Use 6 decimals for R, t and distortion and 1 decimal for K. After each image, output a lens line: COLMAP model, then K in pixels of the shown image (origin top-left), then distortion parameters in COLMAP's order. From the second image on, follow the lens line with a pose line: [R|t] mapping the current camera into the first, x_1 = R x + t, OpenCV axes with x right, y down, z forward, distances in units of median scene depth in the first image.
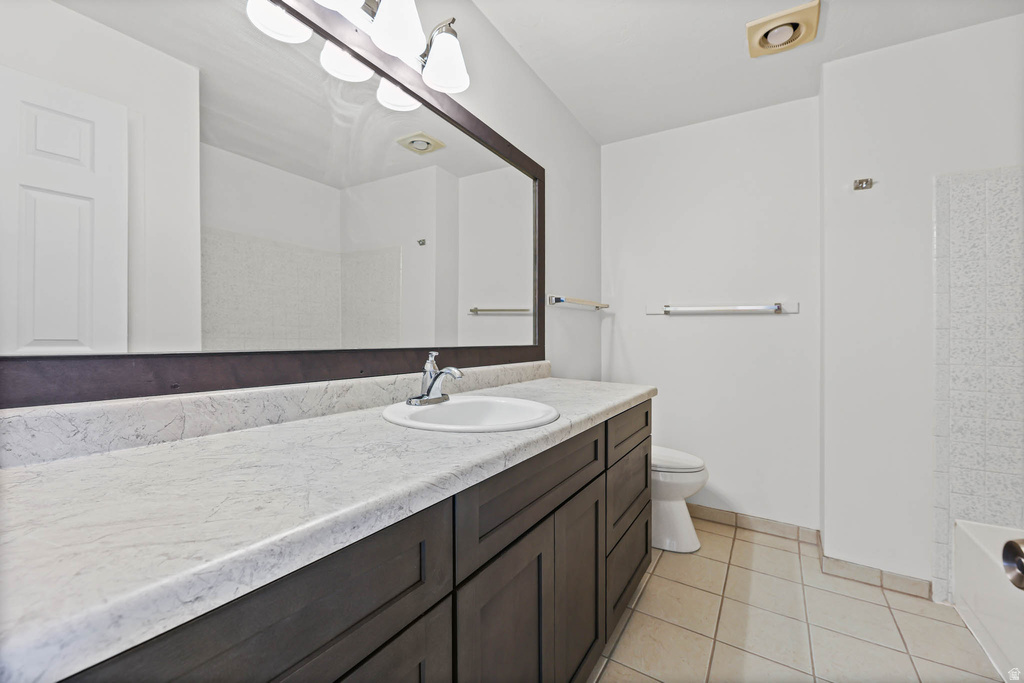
lens RADIAL K [[419.3, 0, 512.0], [0, 419.3, 337.2], [0, 0, 1]] dist [0.000630, -0.002407]
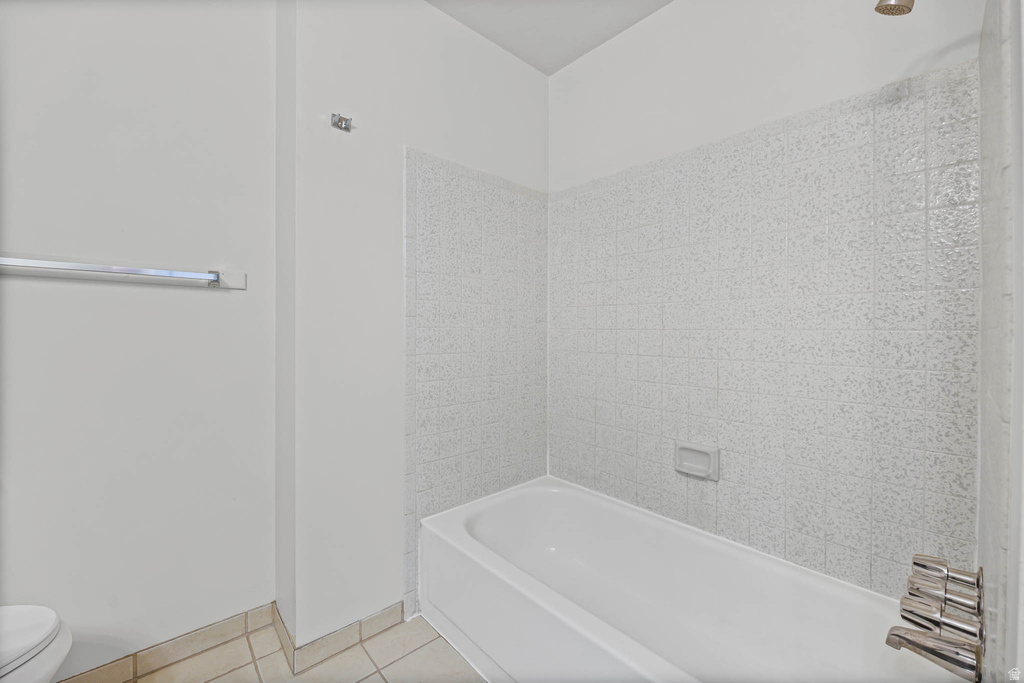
lens RADIAL K [[419.3, 0, 517.8], [0, 419.3, 322.4], [0, 0, 1]] dist [0.000630, -0.002407]
pose [[0.279706, 0.001049, 0.960085, 0.220187], [0.000186, 0.999999, -0.001147, -0.005778], [-0.960086, 0.000500, 0.279705, 0.529661]]
